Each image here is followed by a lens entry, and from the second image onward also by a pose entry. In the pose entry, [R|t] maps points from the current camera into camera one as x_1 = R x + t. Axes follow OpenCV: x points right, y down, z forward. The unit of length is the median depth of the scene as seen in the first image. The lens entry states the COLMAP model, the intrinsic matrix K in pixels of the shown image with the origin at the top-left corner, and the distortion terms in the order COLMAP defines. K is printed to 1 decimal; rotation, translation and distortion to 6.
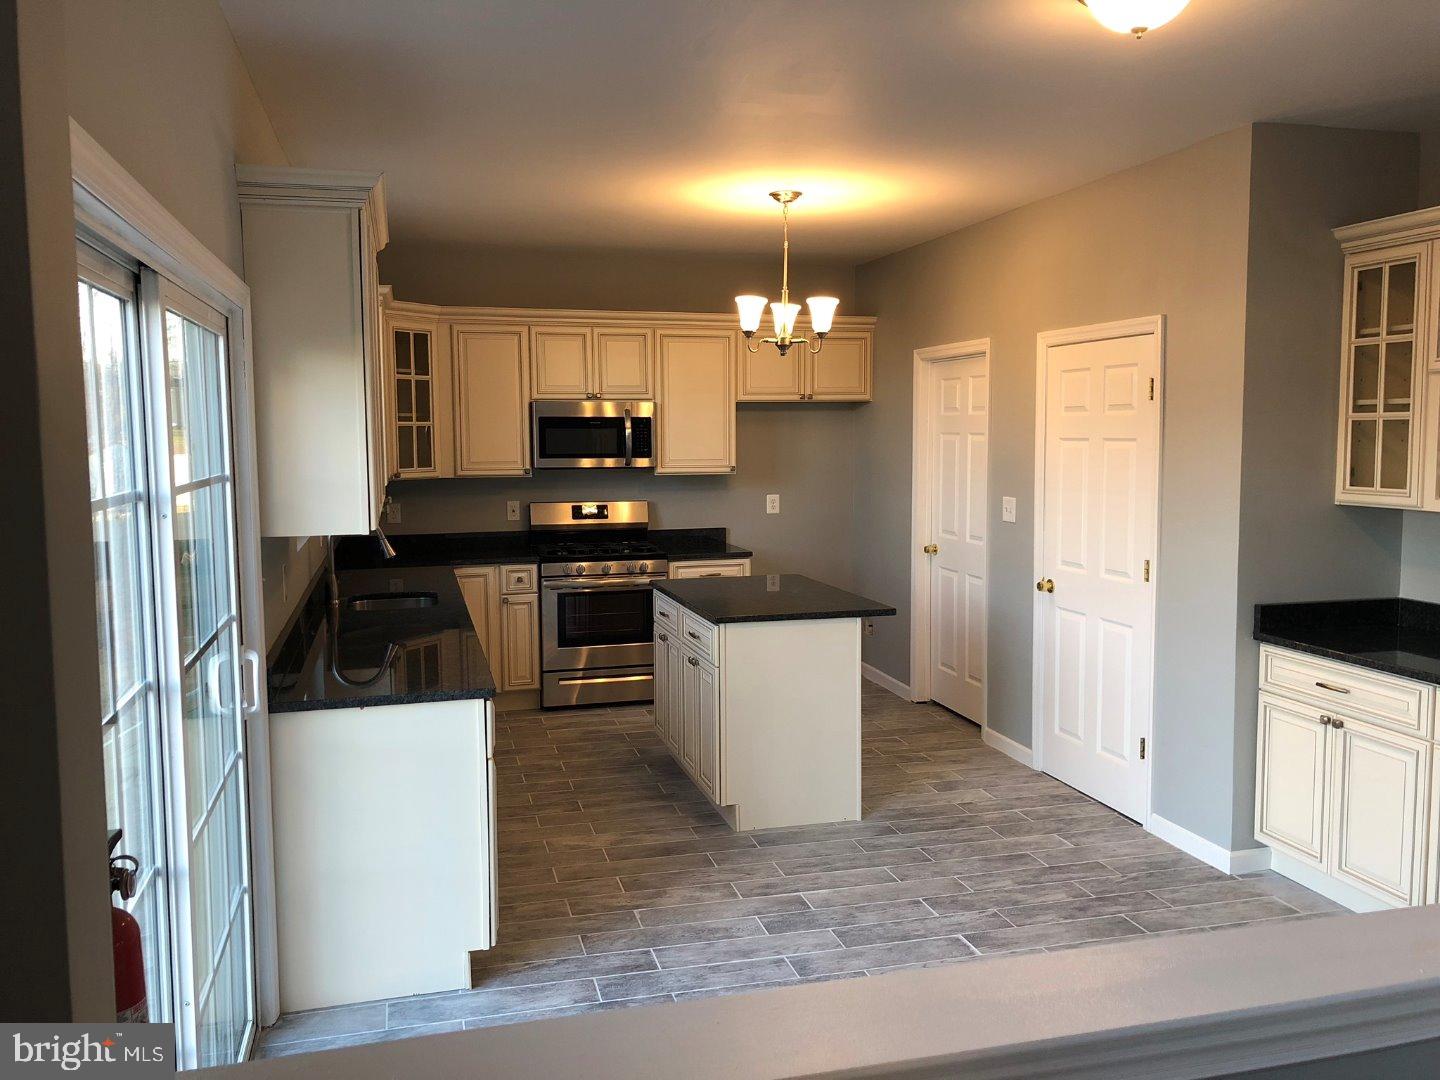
lens RADIAL K [[1168.4, 0, 703.3], [0, 1168.4, 530.6], [0, 0, 1]] dist [0.013657, -0.012214]
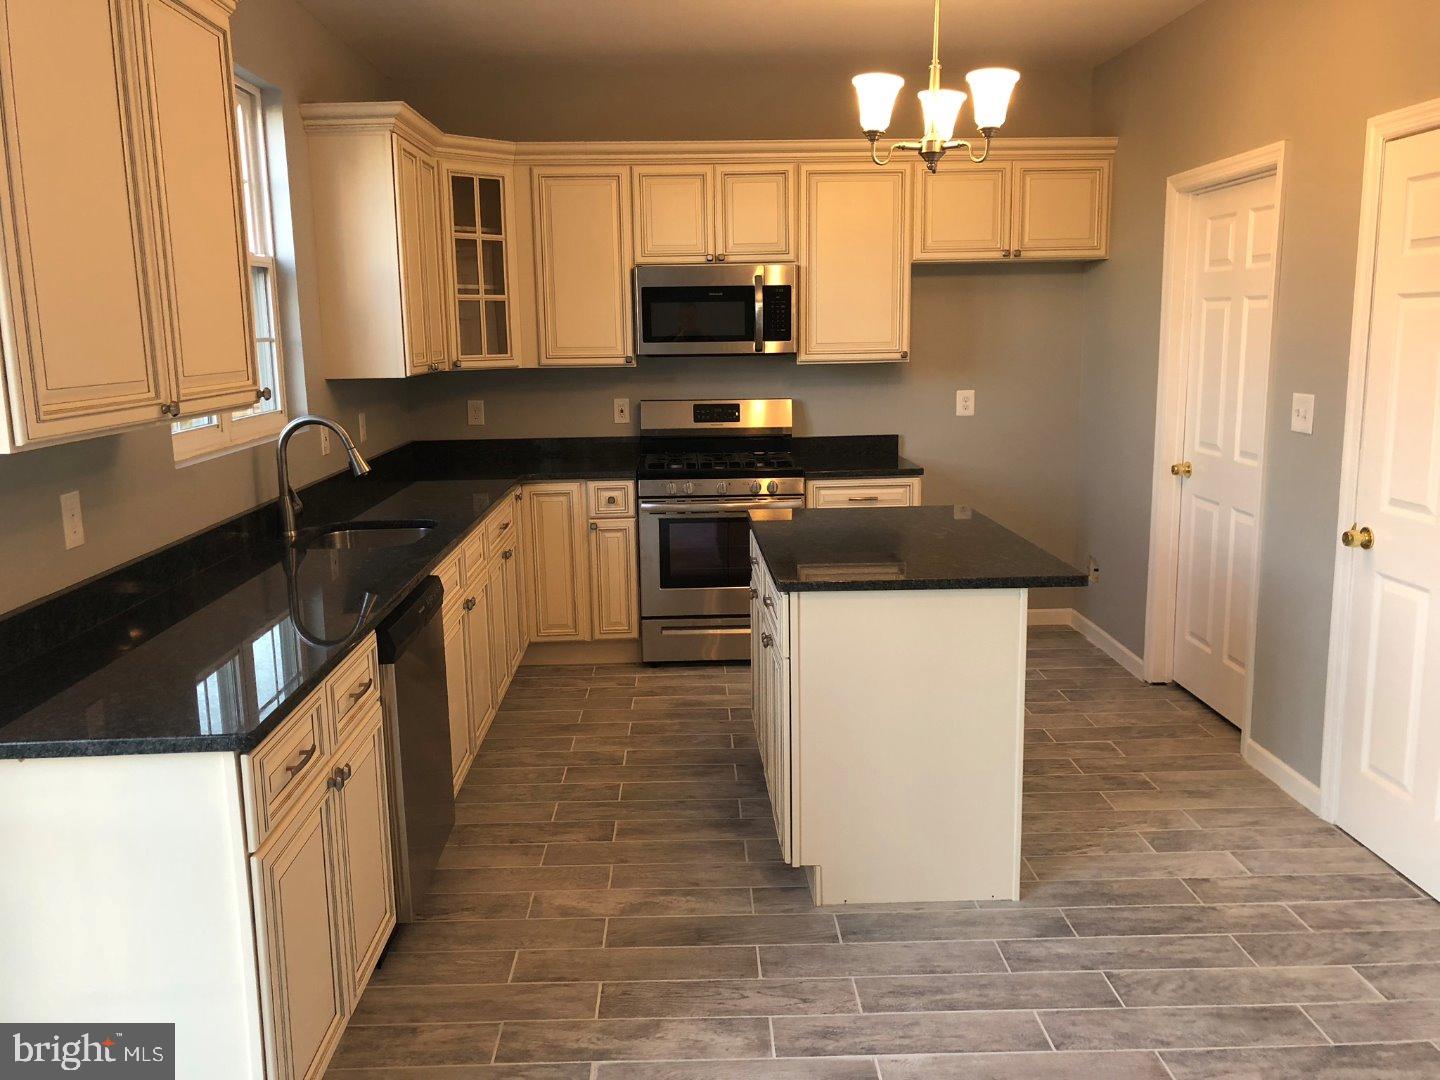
lens RADIAL K [[1168.4, 0, 703.3], [0, 1168.4, 530.6], [0, 0, 1]] dist [0.013657, -0.012214]
pose [[0.974091, 0.029036, -0.224284, 0.084526], [-0.009596, 0.996137, 0.087284, -0.006540], [0.225953, -0.082871, 0.970607, 0.287733]]
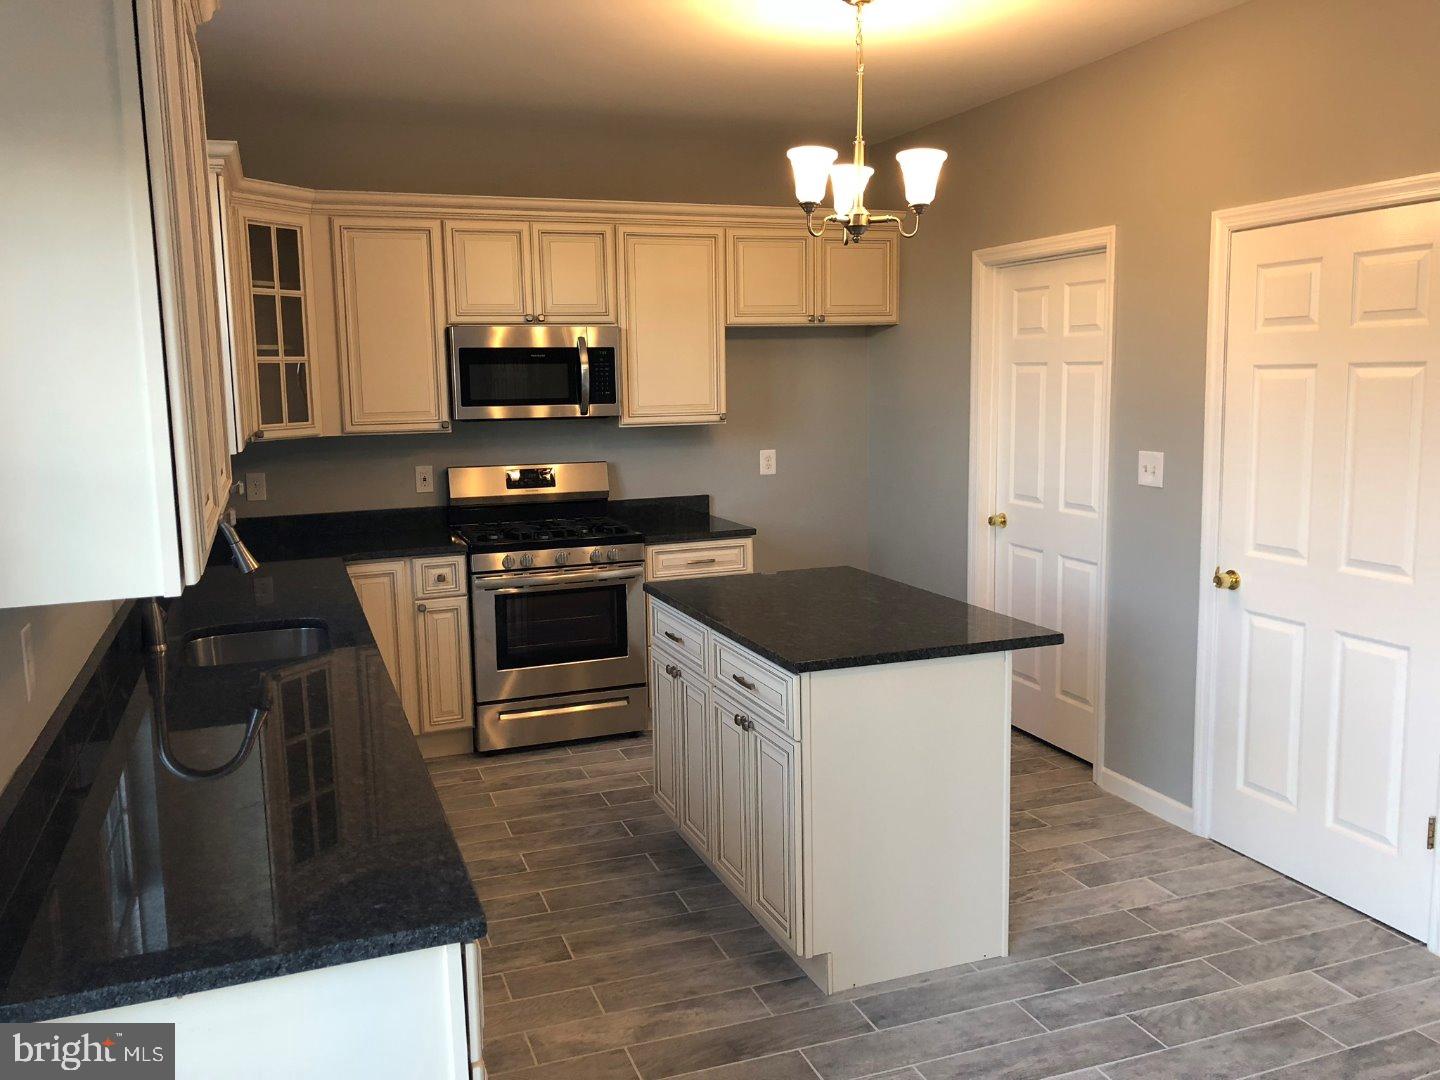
lens RADIAL K [[1177.9, 0, 696.2], [0, 1177.9, 527.9], [0, 0, 1]] dist [-0.016065, 0.039258]
pose [[0.995431, -0.025173, 0.092106, -0.074684], [0.021080, 0.998758, 0.045145, -0.019433], [-0.093128, -0.042997, 0.994725, 0.302356]]
